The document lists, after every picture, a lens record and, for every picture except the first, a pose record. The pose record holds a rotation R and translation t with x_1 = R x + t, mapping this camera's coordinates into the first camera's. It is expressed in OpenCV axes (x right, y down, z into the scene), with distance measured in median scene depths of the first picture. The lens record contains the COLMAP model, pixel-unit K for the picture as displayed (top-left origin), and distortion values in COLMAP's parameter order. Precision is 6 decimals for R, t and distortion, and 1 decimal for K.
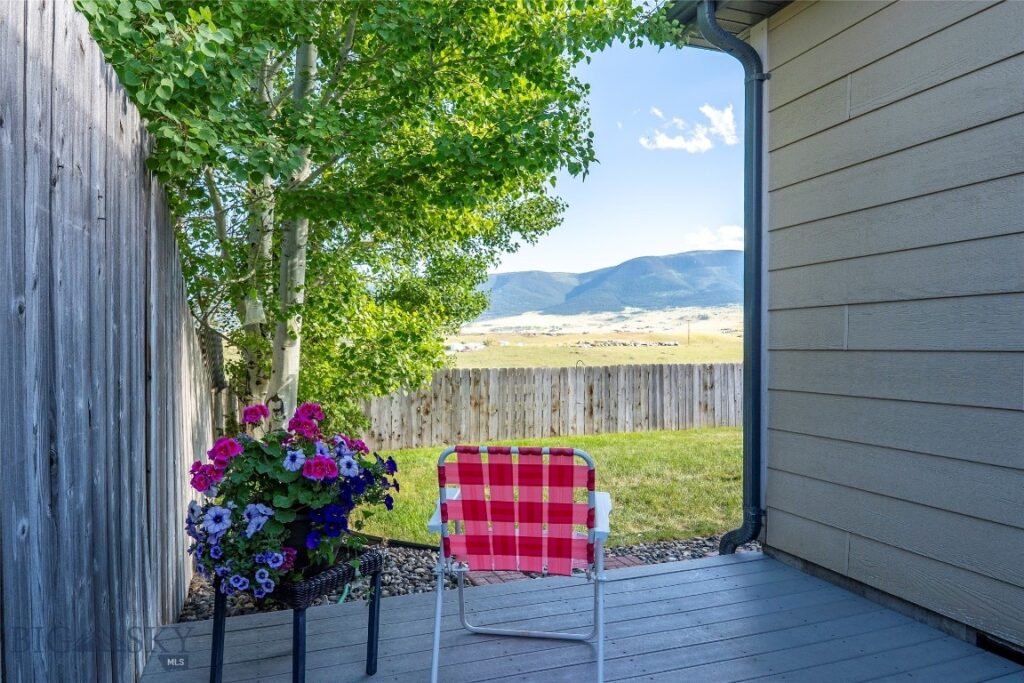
lens RADIAL K [[634.0, 0, 512.0], [0, 634.0, 341.5], [0, 0, 1]] dist [-0.005294, -0.000339]
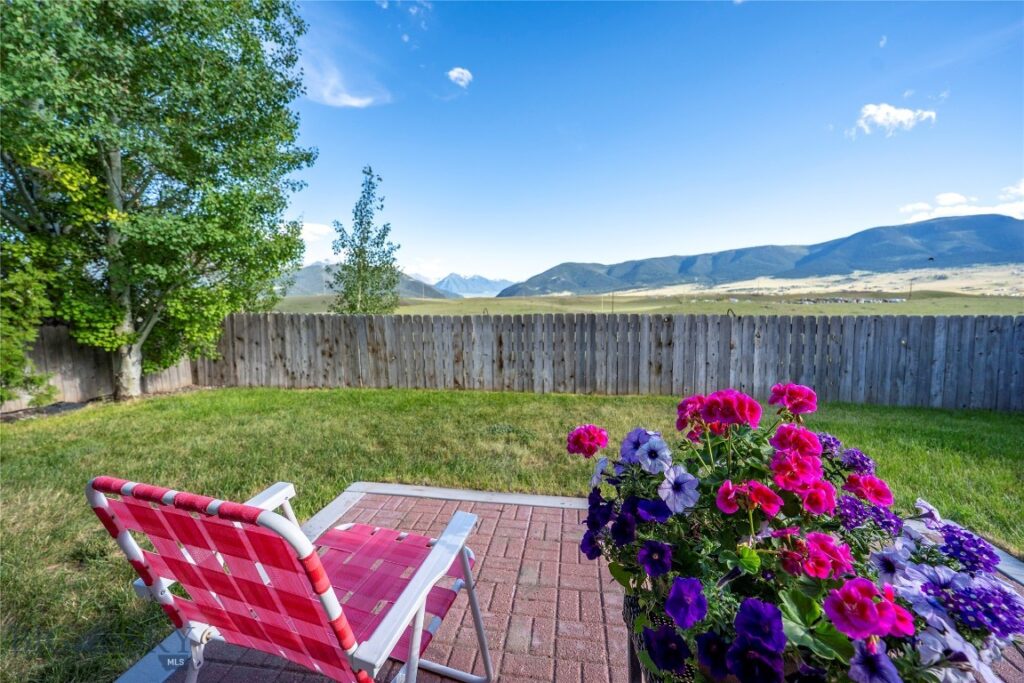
lens RADIAL K [[412.0, 0, 509.8], [0, 412.0, 342.5], [0, 0, 1]] dist [-0.000987, -0.000197]
pose [[0.880753, 0.048614, -0.471073, 0.413681], [0.001197, 0.994485, 0.104868, 0.016716], [0.473574, -0.092927, 0.875838, 0.493218]]
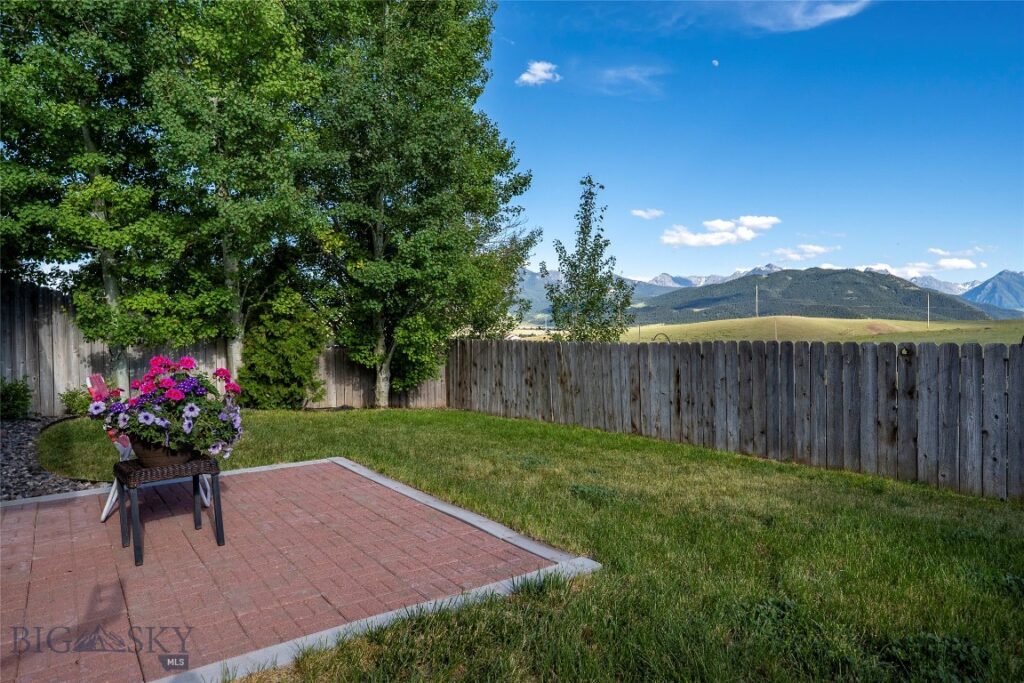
lens RADIAL K [[634.0, 0, 512.0], [0, 634.0, 341.5], [0, 0, 1]] dist [-0.005294, -0.000339]
pose [[0.273555, 0.015551, -0.961731, 0.740207], [0.016174, 0.999654, 0.020765, 0.020725], [0.961720, -0.021236, 0.273209, 0.639534]]
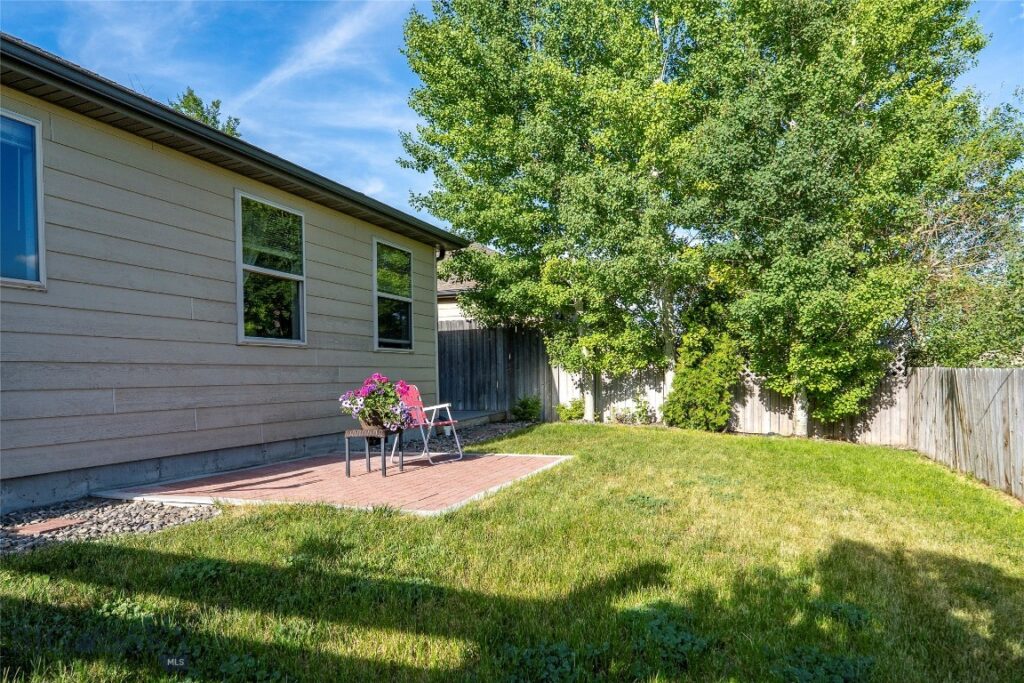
lens RADIAL K [[634.0, 0, 512.0], [0, 634.0, 341.5], [0, 0, 1]] dist [-0.005294, -0.000339]
pose [[-0.659795, -0.025969, -0.750997, 0.748678], [0.024391, 0.998136, -0.055944, 0.037997], [0.751050, -0.055229, -0.657931, 1.008204]]
